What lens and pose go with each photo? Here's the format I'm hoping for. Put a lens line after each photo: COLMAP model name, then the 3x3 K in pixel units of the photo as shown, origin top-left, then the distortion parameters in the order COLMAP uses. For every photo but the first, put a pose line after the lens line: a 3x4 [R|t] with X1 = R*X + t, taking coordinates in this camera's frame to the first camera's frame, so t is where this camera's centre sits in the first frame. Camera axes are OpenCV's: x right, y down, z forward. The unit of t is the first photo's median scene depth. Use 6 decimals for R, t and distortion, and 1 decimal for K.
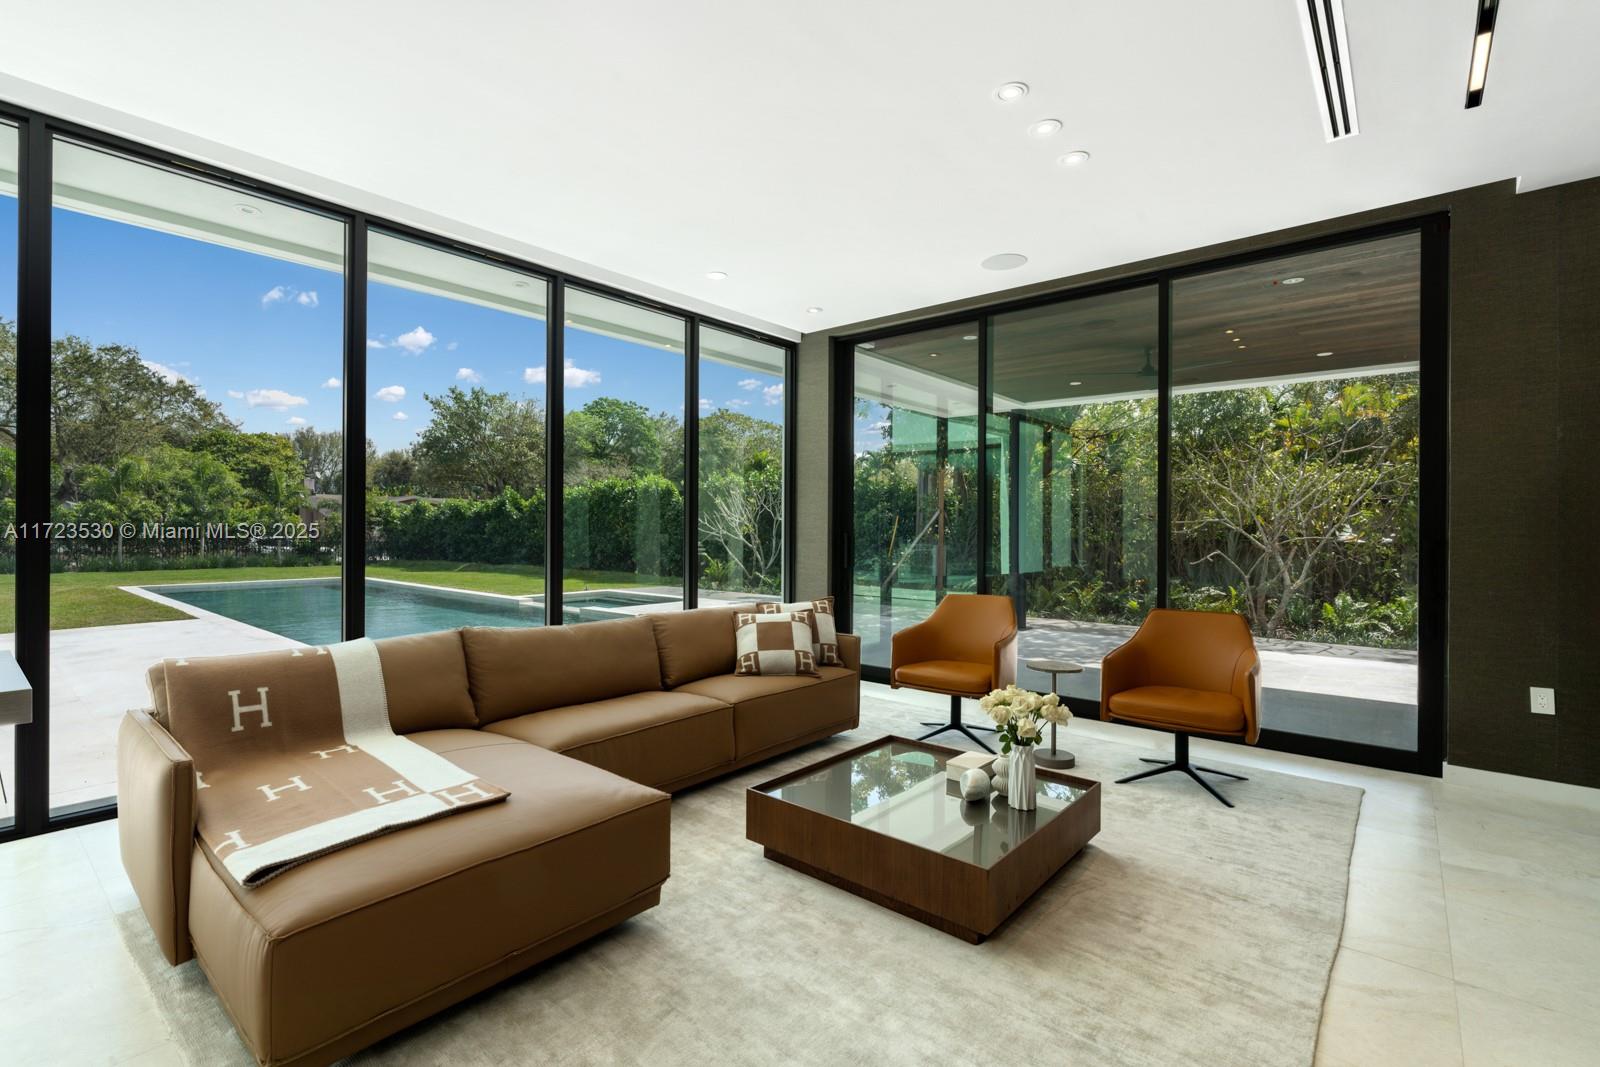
lens RADIAL K [[718.1, 0, 789.4], [0, 718.1, 530.1], [0, 0, 1]] dist [-0.006604, 0.000896]
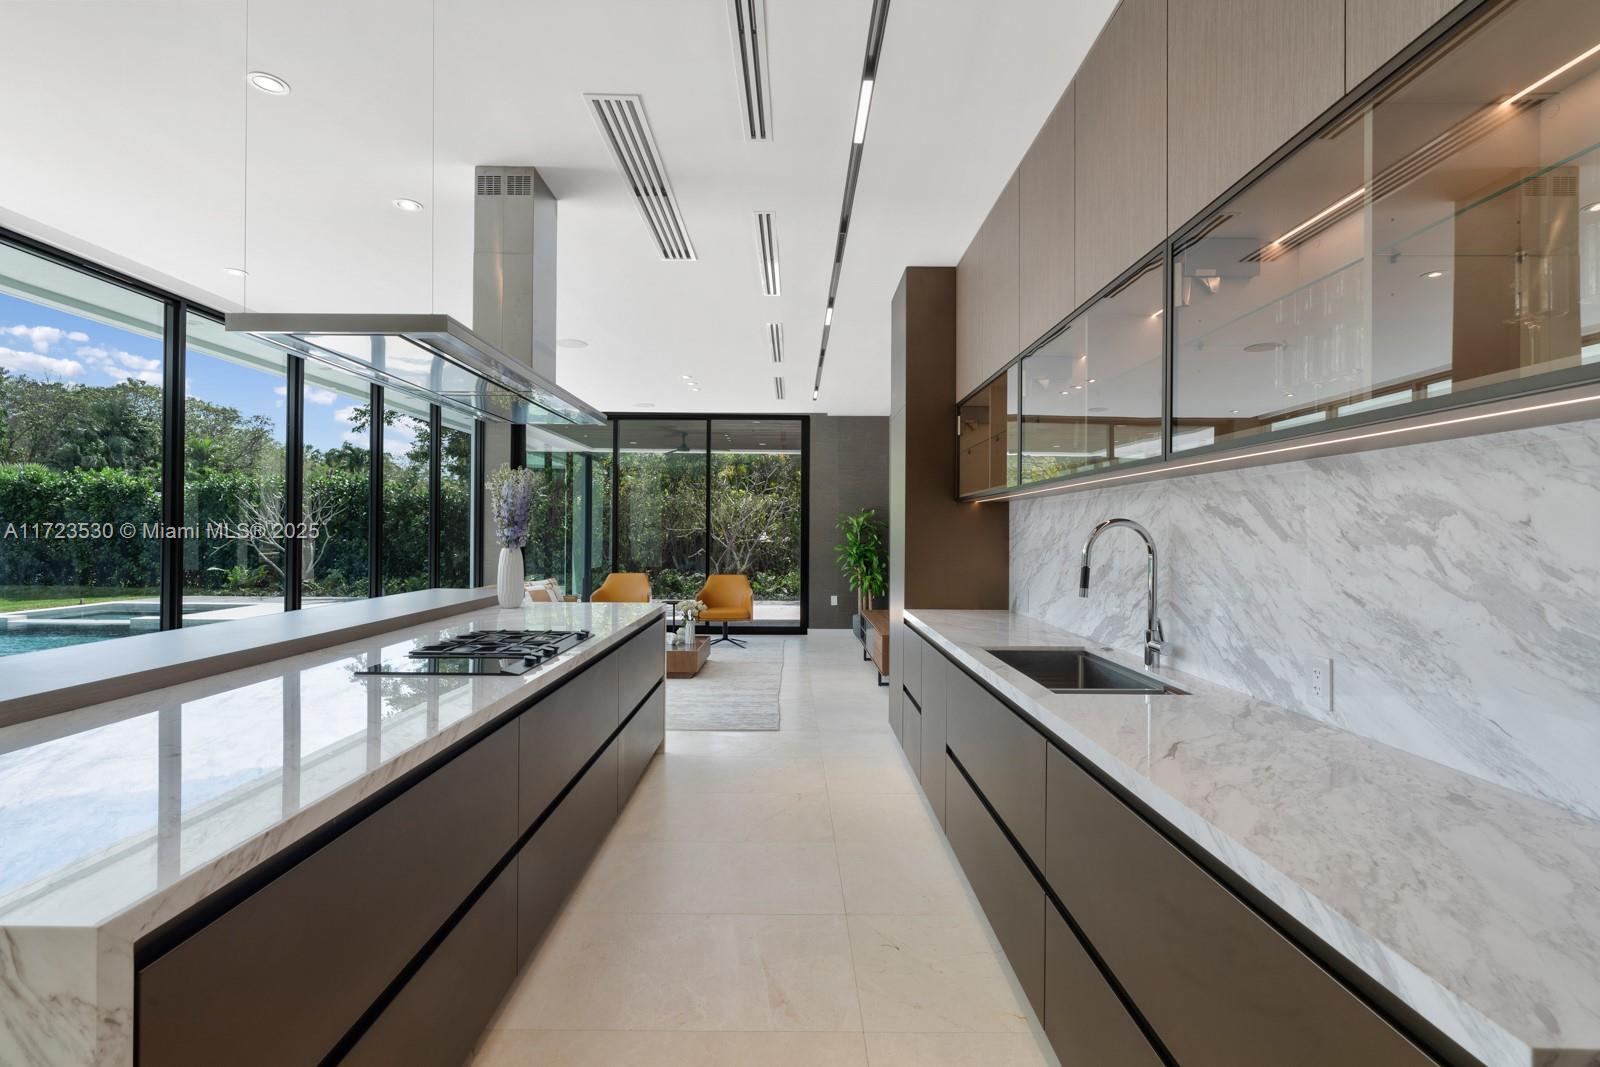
lens RADIAL K [[718.1, 0, 789.4], [0, 718.1, 530.1], [0, 0, 1]] dist [-0.006604, 0.000896]
pose [[0.758490, 0.001578, 0.651683, -0.291900], [-0.000709, 0.999998, -0.001596, -0.009382], [-0.651684, 0.000748, 0.758490, -0.327073]]
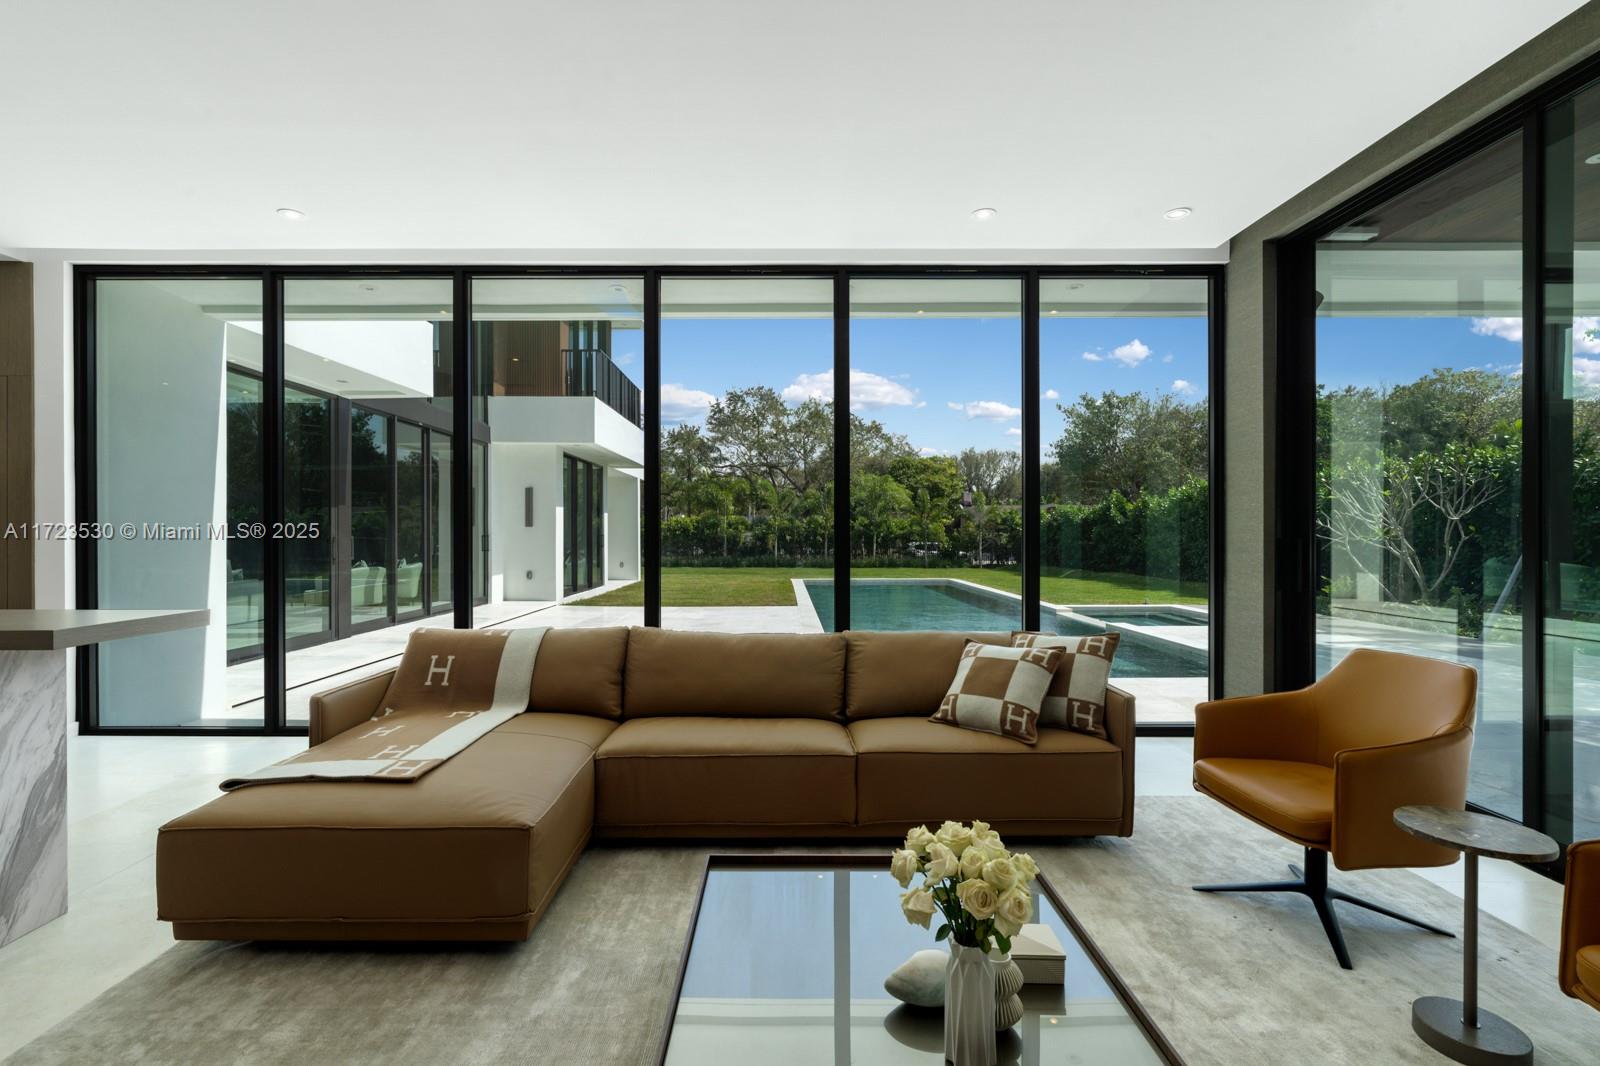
lens RADIAL K [[725.3, 0, 800.0], [0, 725.3, 537.8], [0, 0, 1]] dist [-0.001724, 0.000197]
pose [[0.657750, -0.001899, -0.753234, 0.162127], [0.003337, 0.999994, 0.000392, 0.000818], [0.753229, -0.002771, 0.657752, 0.140331]]
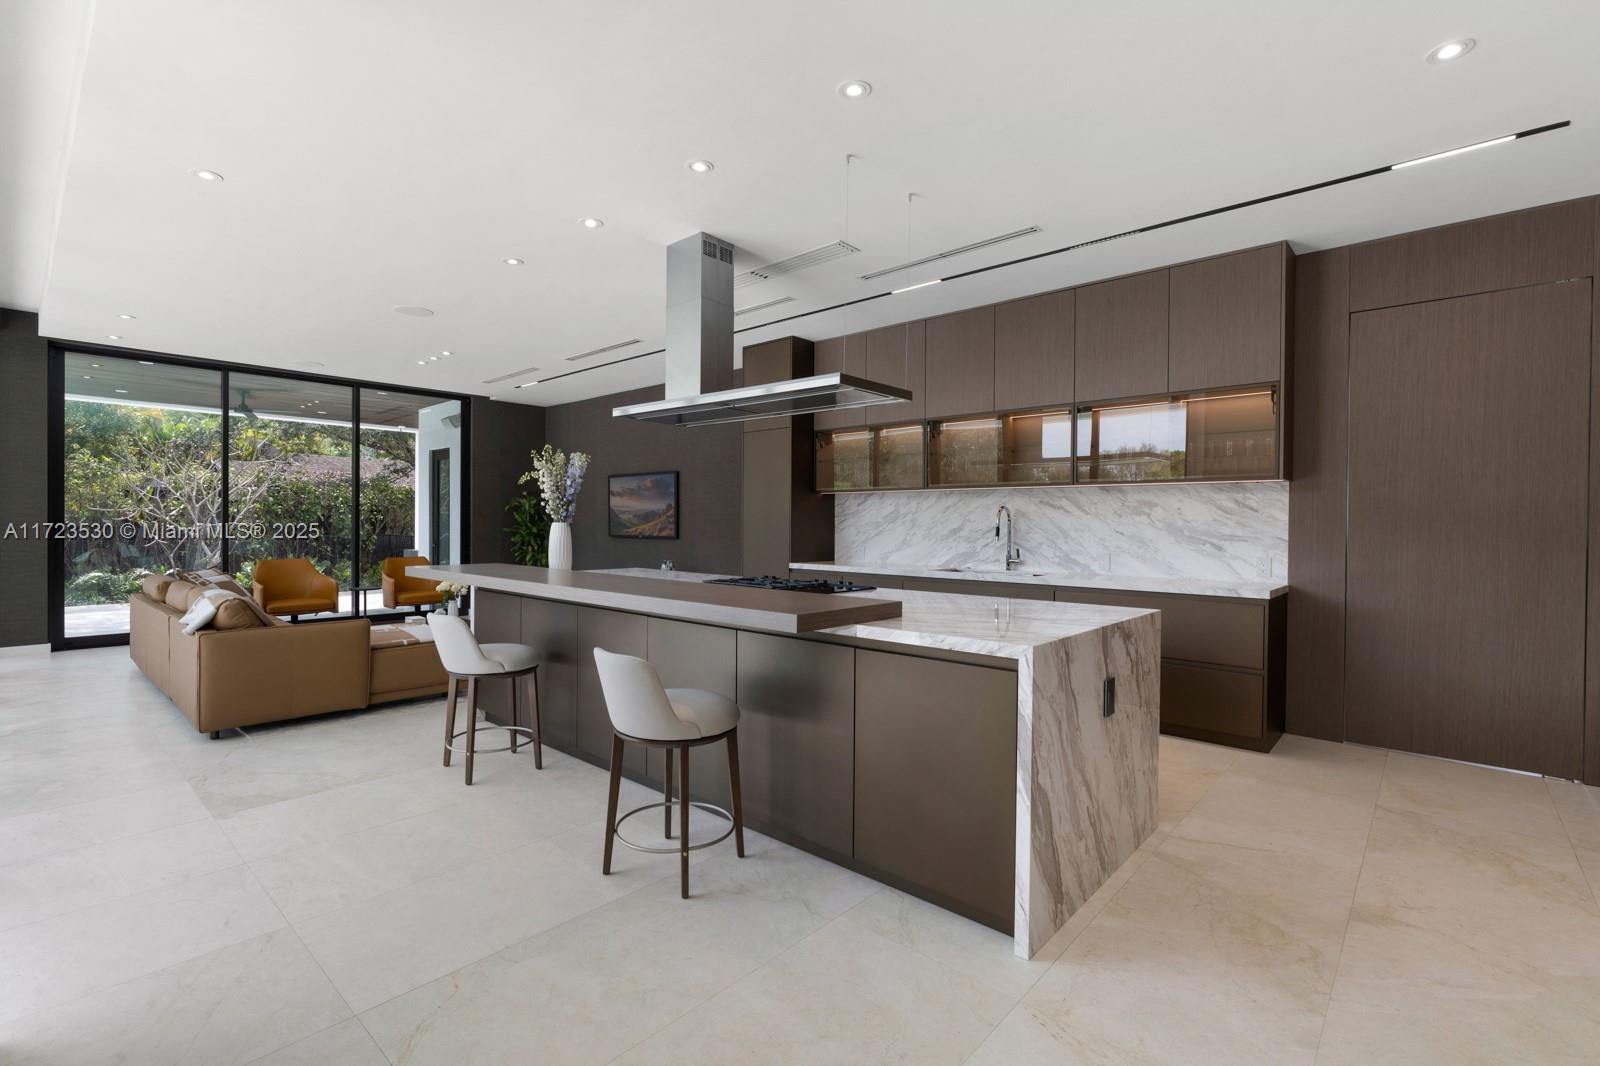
lens RADIAL K [[718.1, 0, 789.4], [0, 718.1, 529.6], [0, 0, 1]] dist [-0.006604, 0.000896]
pose [[0.026964, -0.014207, 0.999535, -0.583502], [-0.005188, 0.999884, 0.014352, -0.003050], [-0.999623, -0.005572, 0.026887, -0.084281]]
